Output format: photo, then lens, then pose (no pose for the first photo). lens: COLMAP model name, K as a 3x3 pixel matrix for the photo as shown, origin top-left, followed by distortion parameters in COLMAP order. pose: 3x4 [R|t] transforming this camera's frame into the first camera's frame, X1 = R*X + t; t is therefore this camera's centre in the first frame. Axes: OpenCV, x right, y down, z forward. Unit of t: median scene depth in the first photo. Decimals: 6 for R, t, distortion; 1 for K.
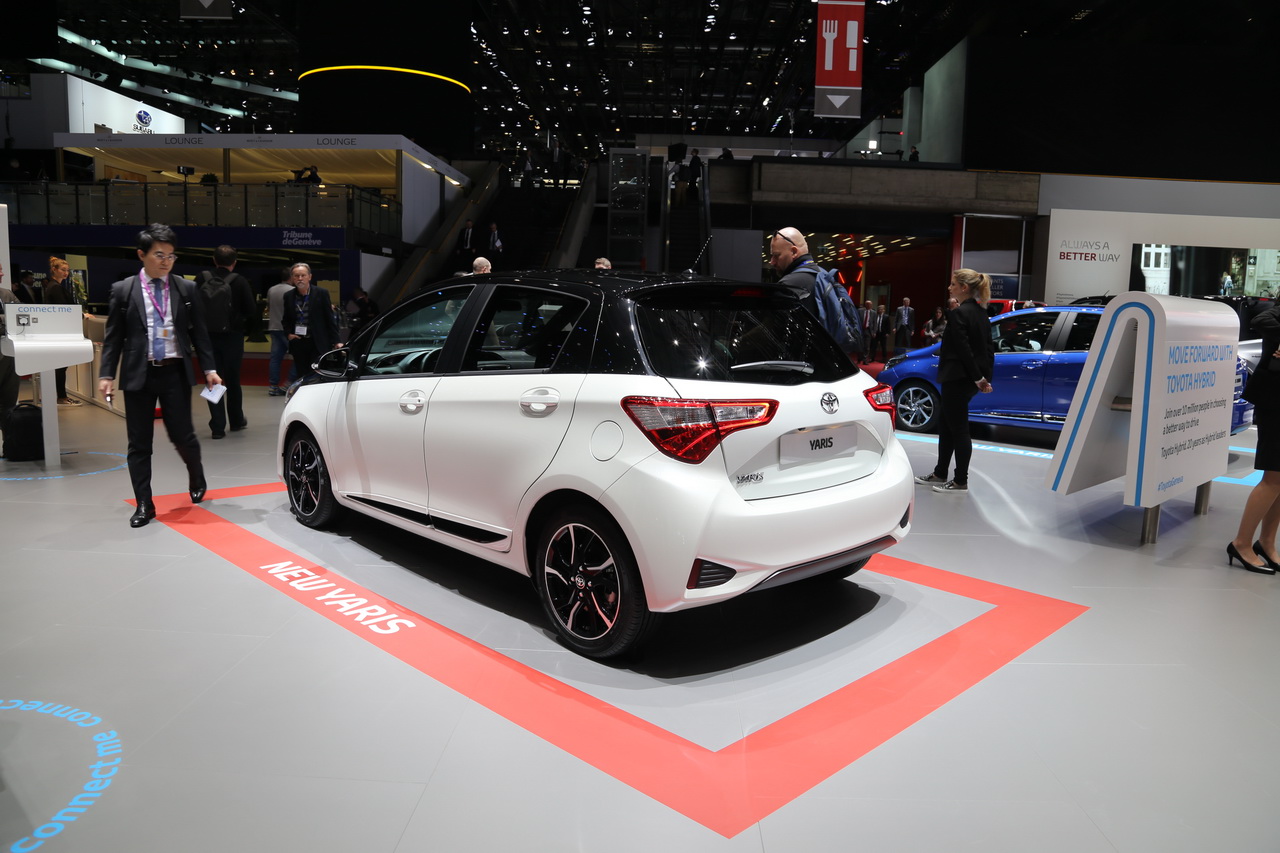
lens RADIAL K [[859.4, 0, 640.0], [0, 859.4, 426.5], [0, 0, 1]] dist [-0.110904, 0.074959]
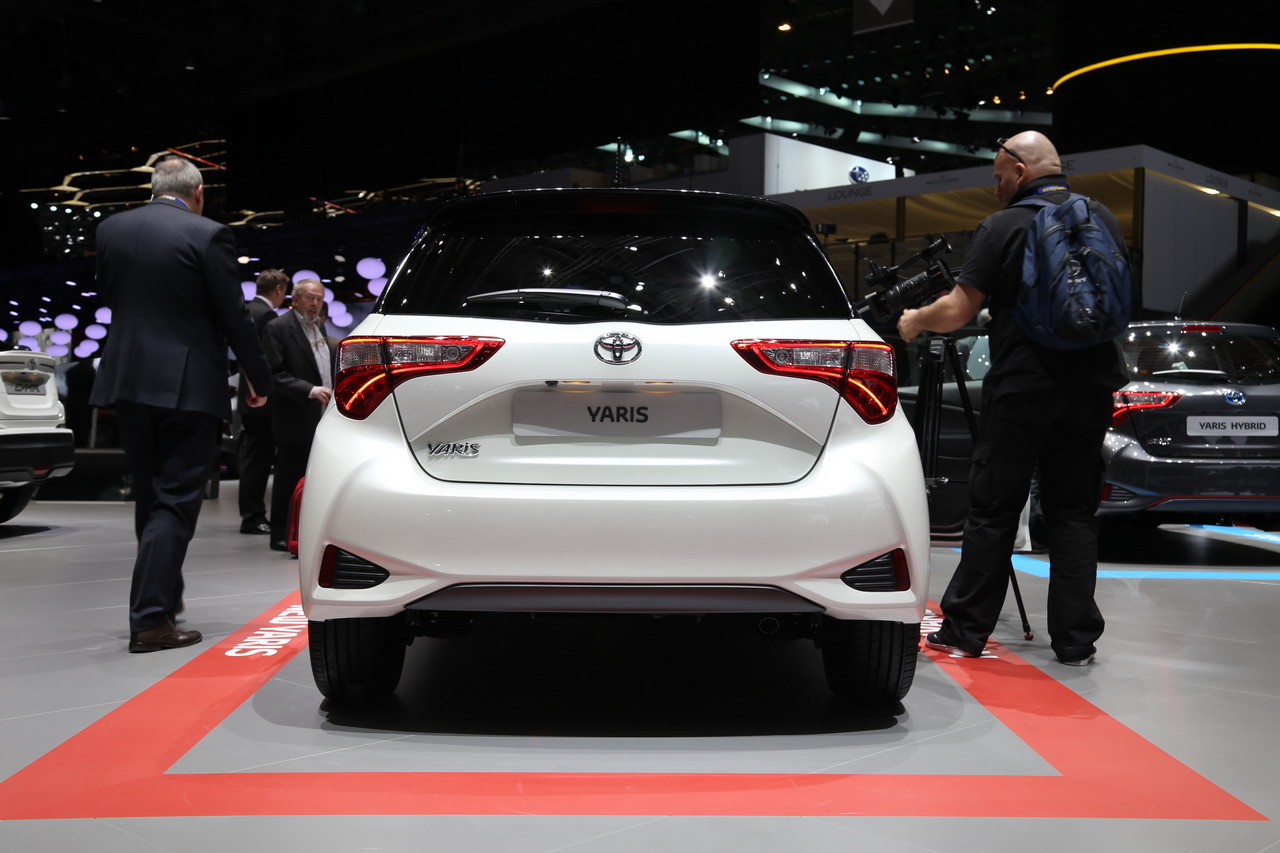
lens RADIAL K [[1290.8, 0, 640.0], [0, 1290.8, 426.5], [0, 0, 1]] dist [0.013124, 0.011661]
pose [[0.771909, -0.014555, -0.635566, 0.852701], [-0.071526, 0.991402, -0.109574, 0.136133], [0.631696, 0.130041, 0.764231, 0.271347]]
